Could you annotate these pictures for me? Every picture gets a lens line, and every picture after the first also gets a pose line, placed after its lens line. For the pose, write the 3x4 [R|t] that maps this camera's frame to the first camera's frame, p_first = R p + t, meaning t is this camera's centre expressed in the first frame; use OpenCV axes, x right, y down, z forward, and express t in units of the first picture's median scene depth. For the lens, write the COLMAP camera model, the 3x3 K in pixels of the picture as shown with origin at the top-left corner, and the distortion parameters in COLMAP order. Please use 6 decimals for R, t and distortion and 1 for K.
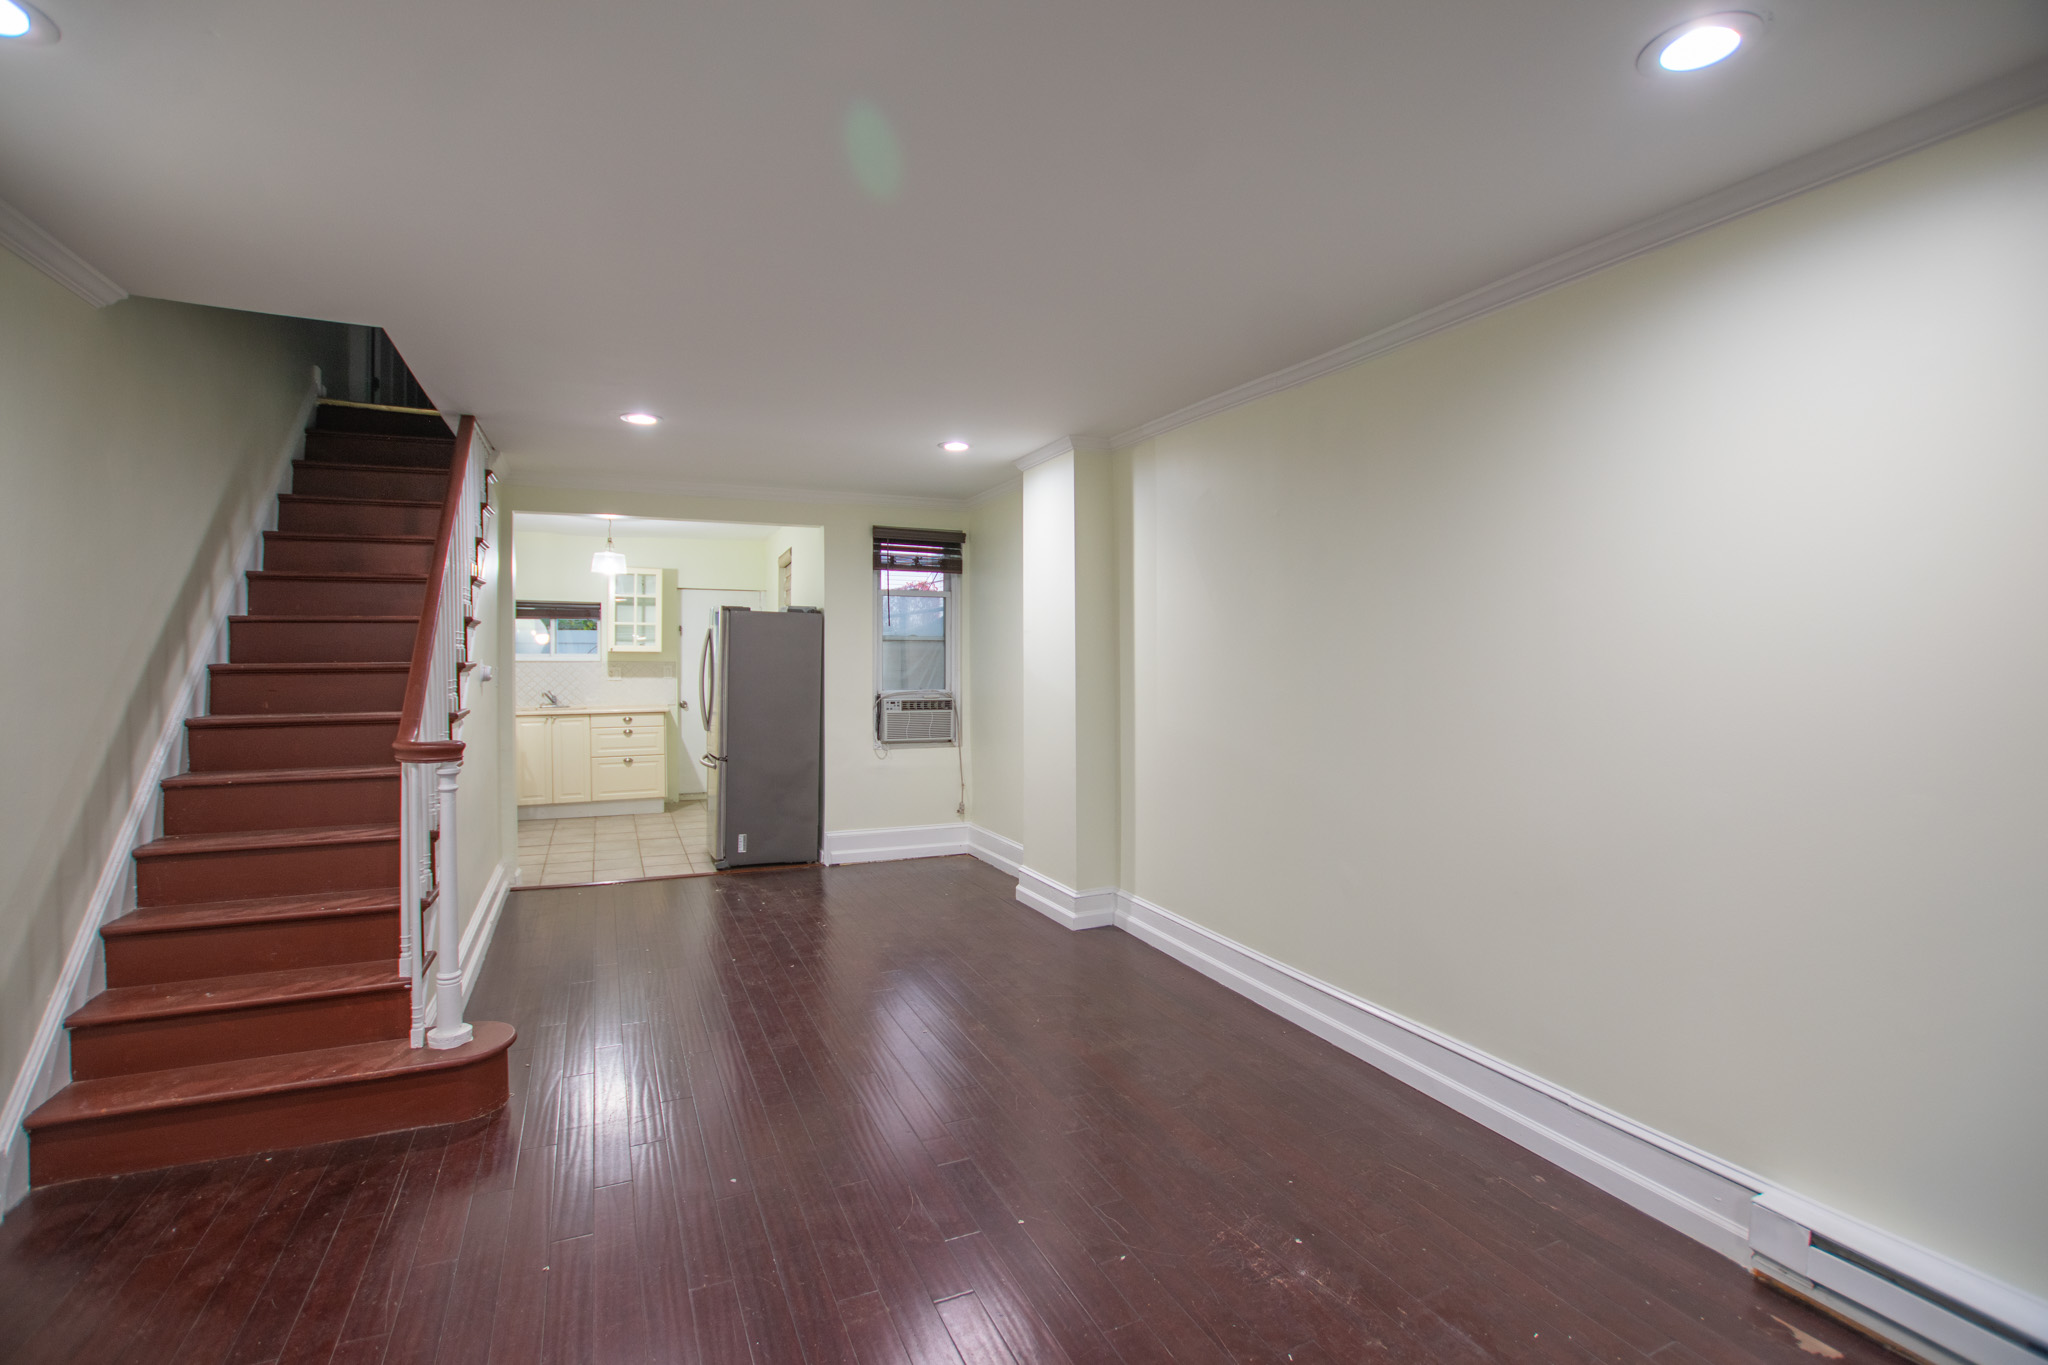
lens RADIAL K [[919.1, 0, 1013.4], [0, 919.1, 665.8], [0, 0, 1]] dist [-0.033220, 0.007677]
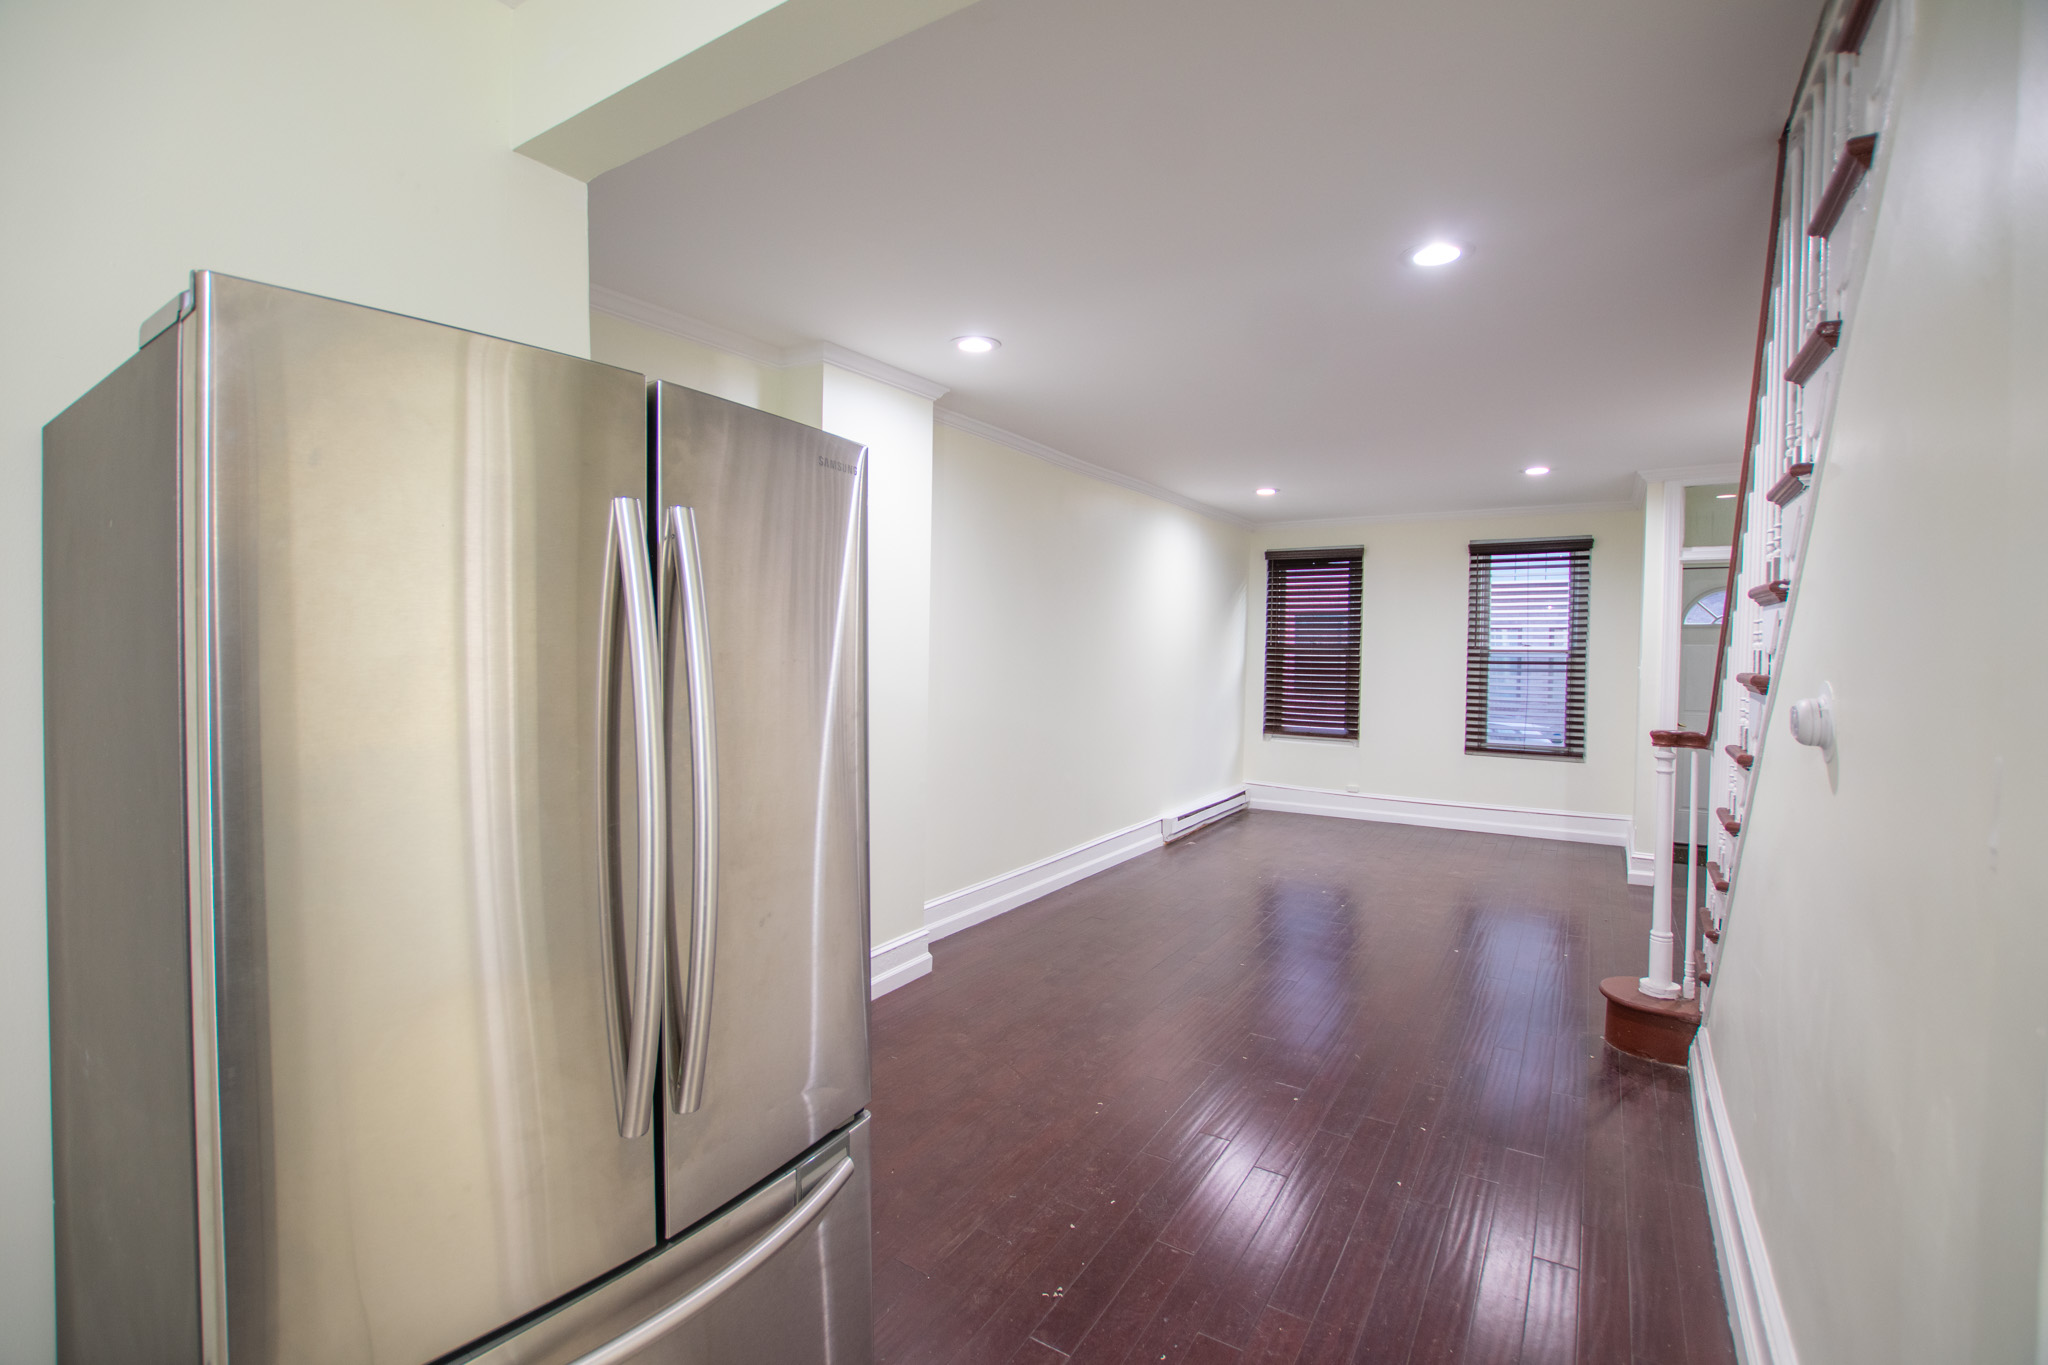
lens RADIAL K [[919.1, 0, 1013.4], [0, 919.1, 665.8], [0, 0, 1]] dist [-0.033220, 0.007677]
pose [[-0.545248, -0.031025, 0.837700, -0.560791], [-0.004070, 0.999401, 0.034365, -0.019530], [-0.838265, 0.015328, -0.545048, 1.151330]]
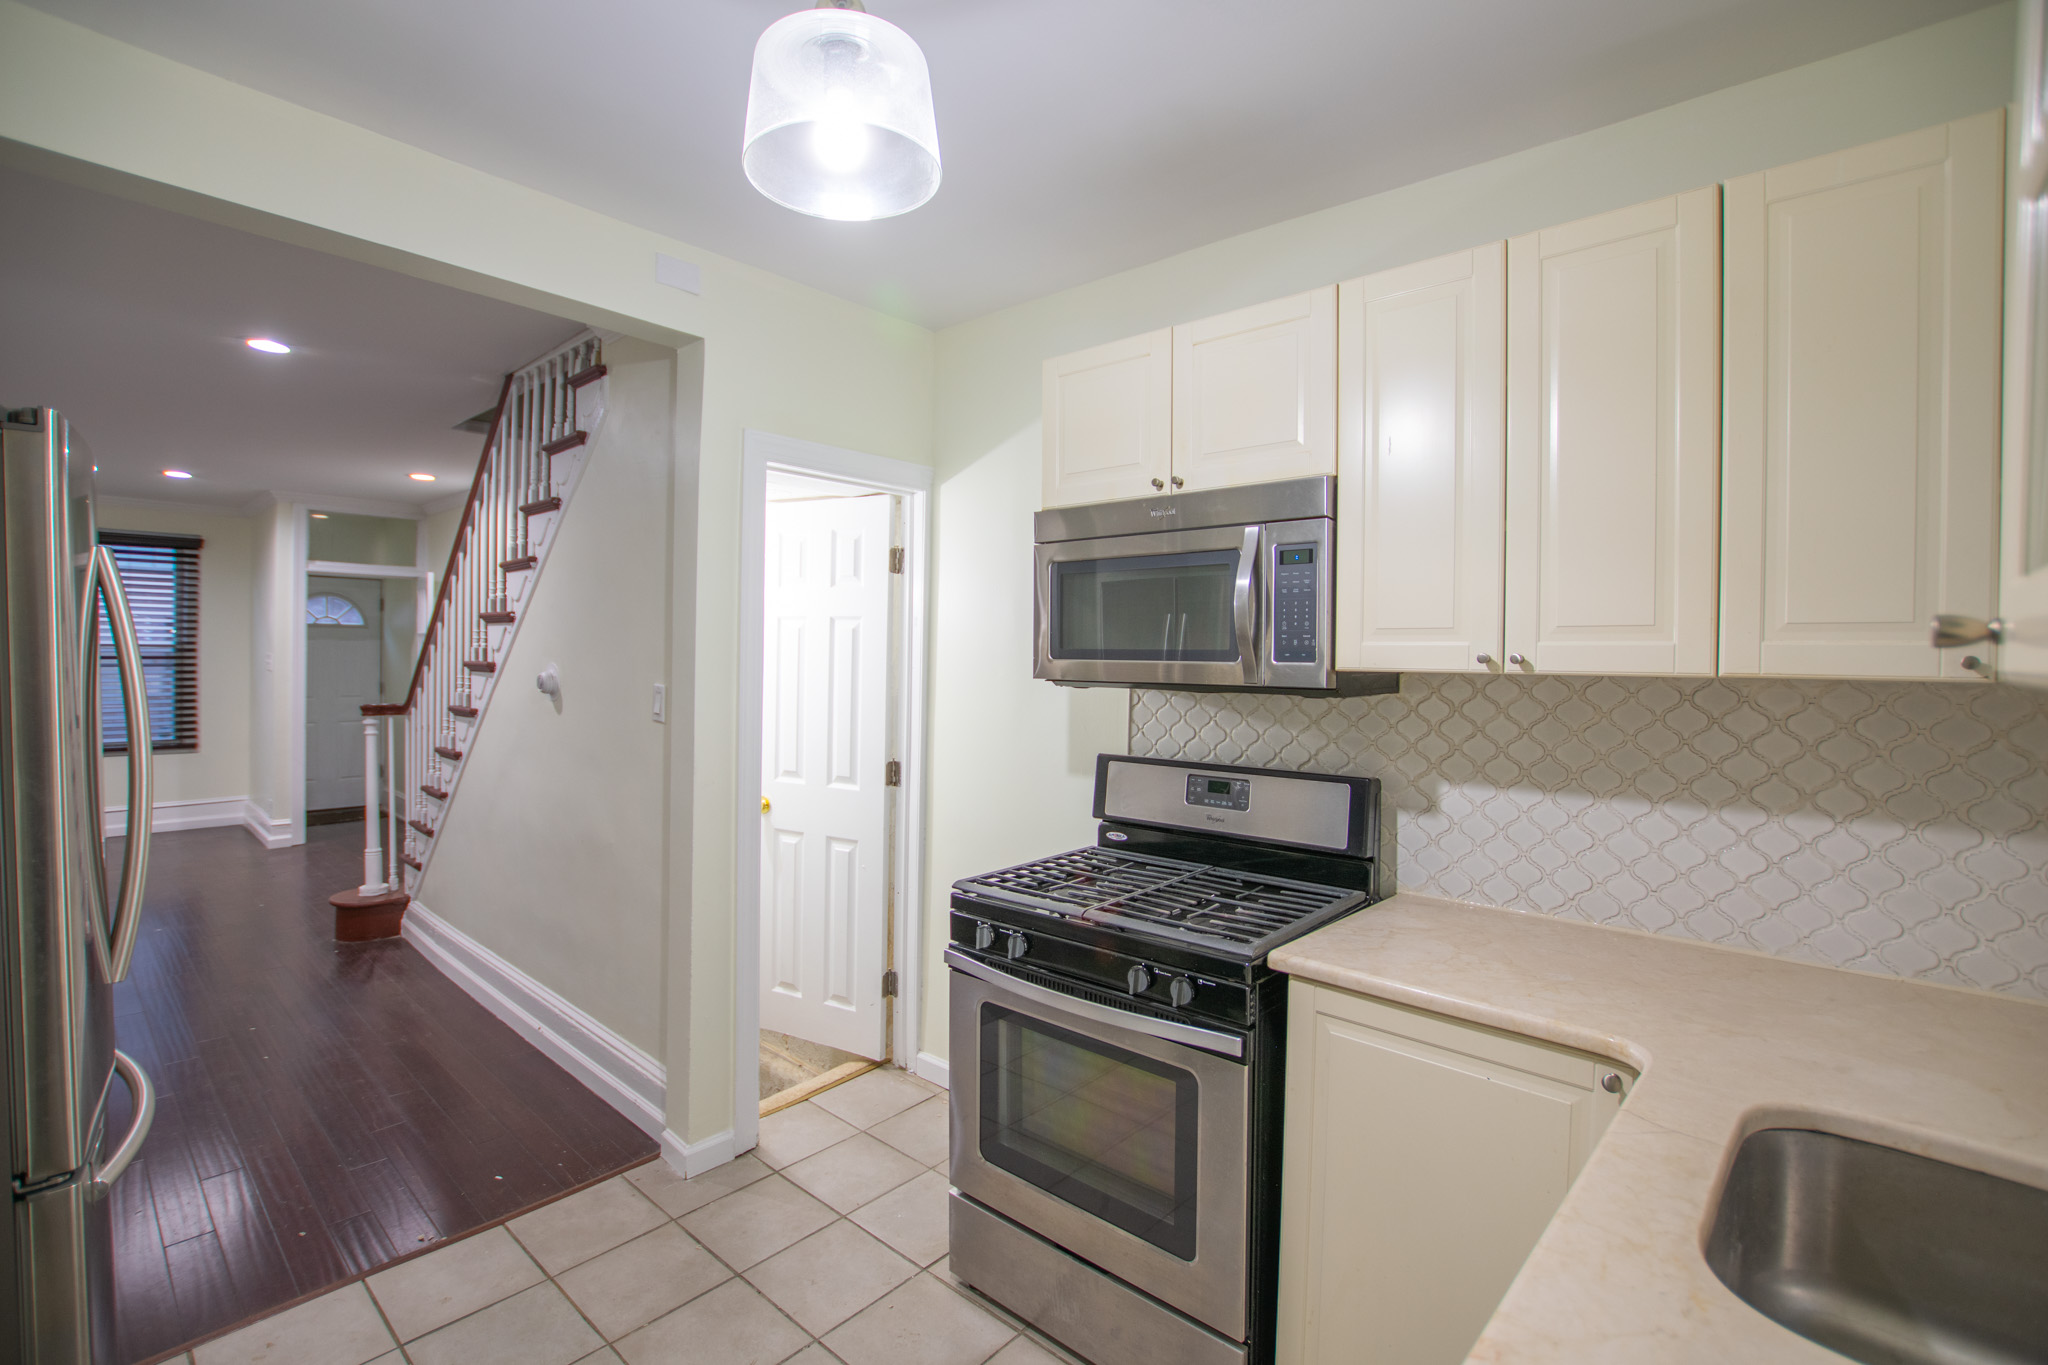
lens RADIAL K [[919.1, 0, 1013.4], [0, 919.1, 665.8], [0, 0, 1]] dist [-0.033220, 0.007677]
pose [[-0.916232, -0.012690, -0.400448, -0.506139], [-0.022482, 0.999552, 0.019766, -0.023039], [0.400018, 0.027113, -0.916106, 1.449180]]
